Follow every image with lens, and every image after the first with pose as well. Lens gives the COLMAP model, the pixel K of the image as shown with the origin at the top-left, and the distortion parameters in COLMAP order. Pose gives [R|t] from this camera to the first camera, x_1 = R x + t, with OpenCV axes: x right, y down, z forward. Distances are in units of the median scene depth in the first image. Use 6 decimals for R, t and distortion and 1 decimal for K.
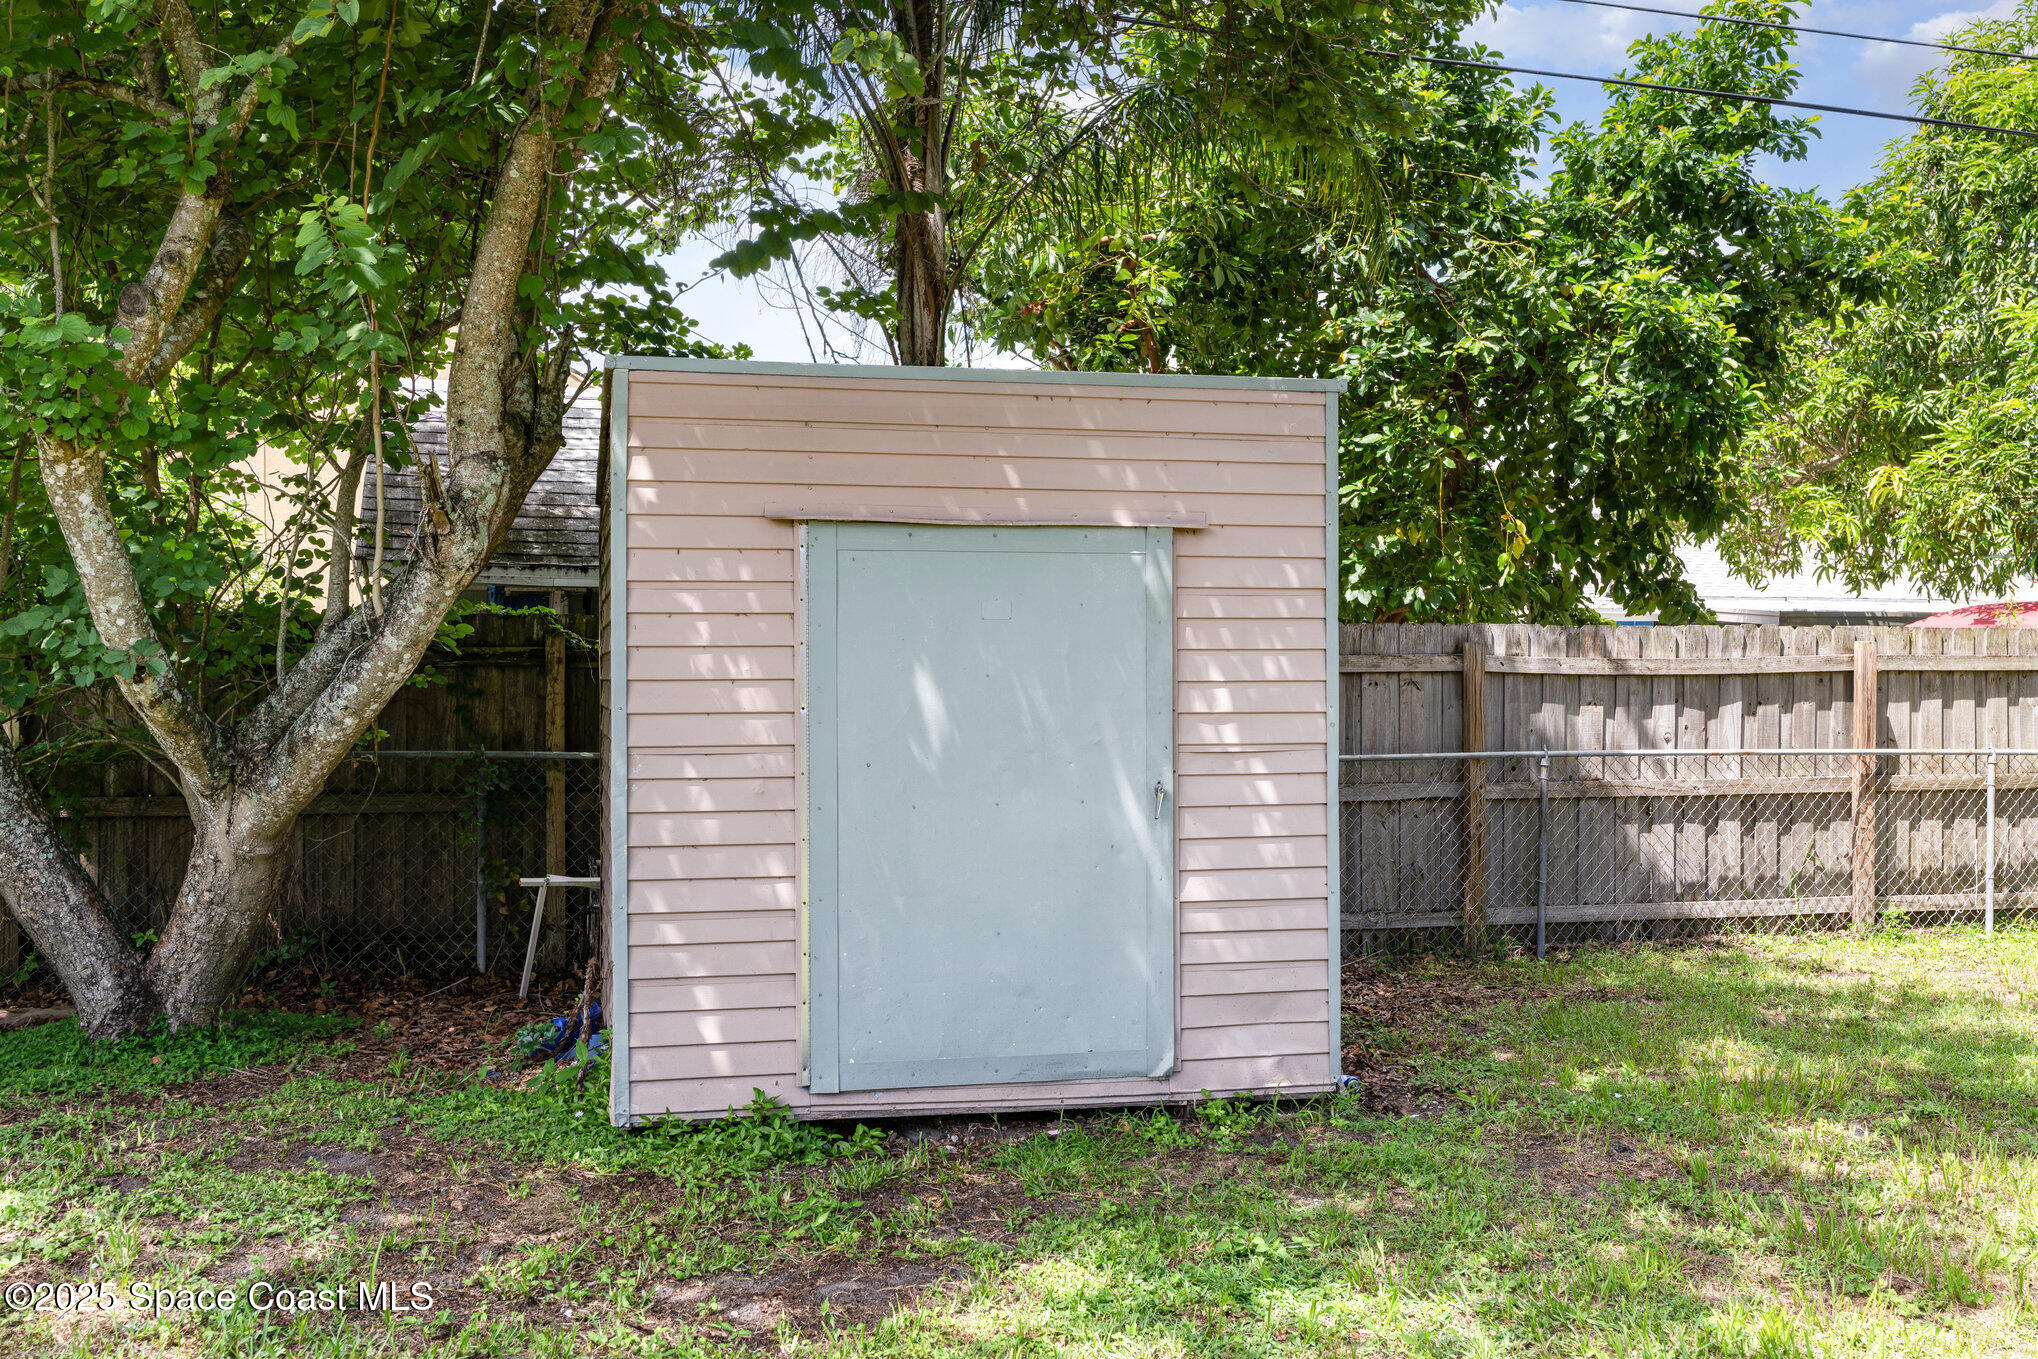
lens RADIAL K [[2106.1, 0, 1019.0], [0, 2106.1, 679.5], [0, 0, 1]] dist [-0.009823, -0.033344]
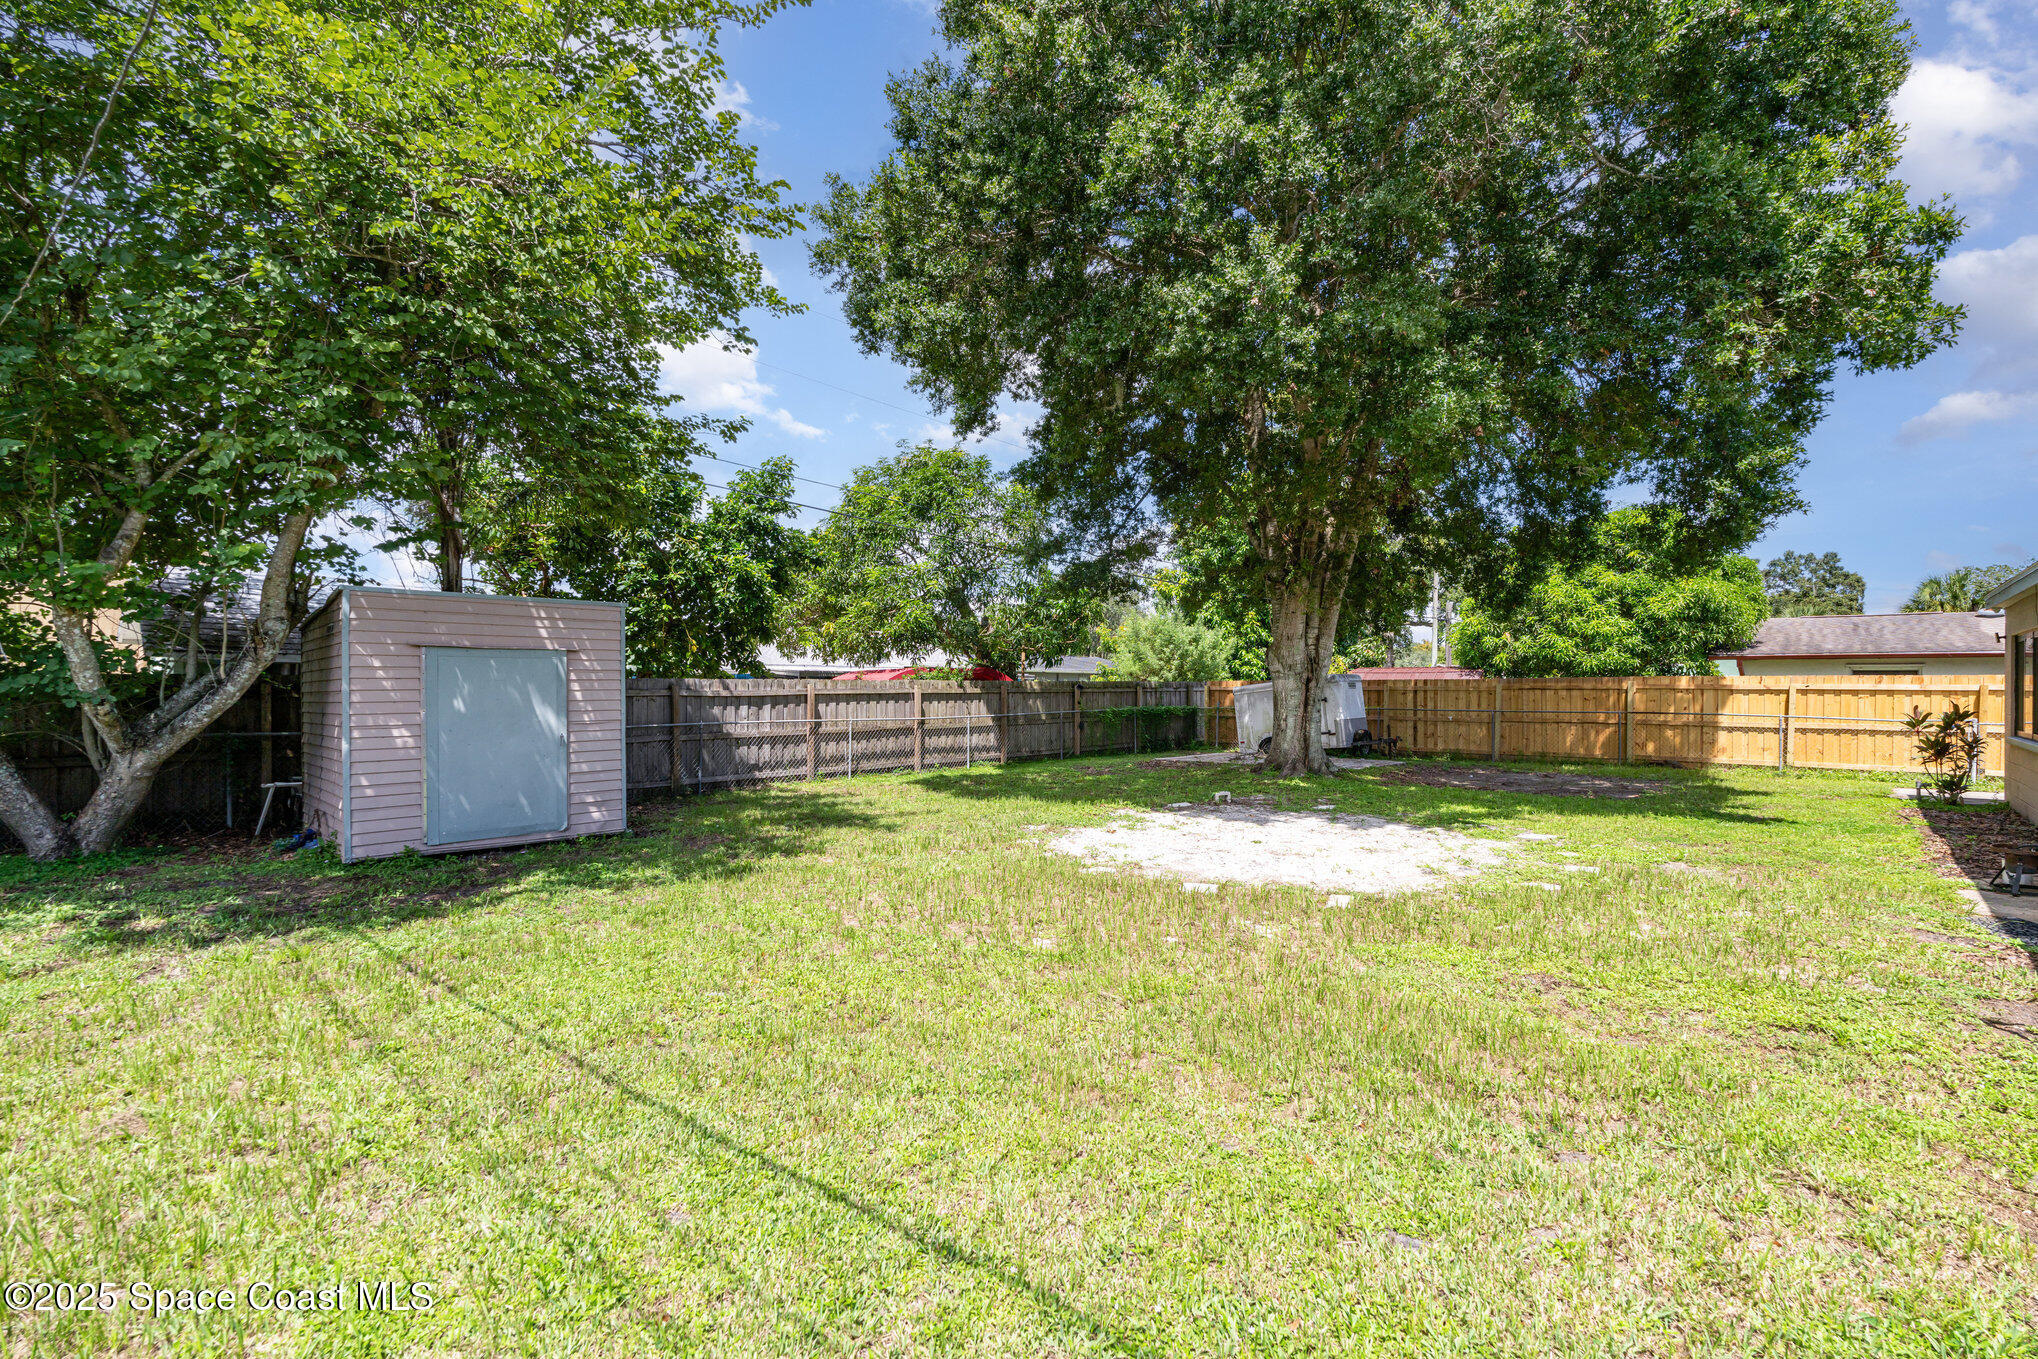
lens RADIAL K [[902.6, 0, 1019.0], [0, 902.6, 679.5], [0, 0, 1]] dist [0.001516, -0.000096]
pose [[0.843634, 0.001818, 0.536916, -0.040927], [0.007834, 0.999846, -0.015695, -0.002083], [-0.536862, 0.017447, 0.843490, -0.242199]]
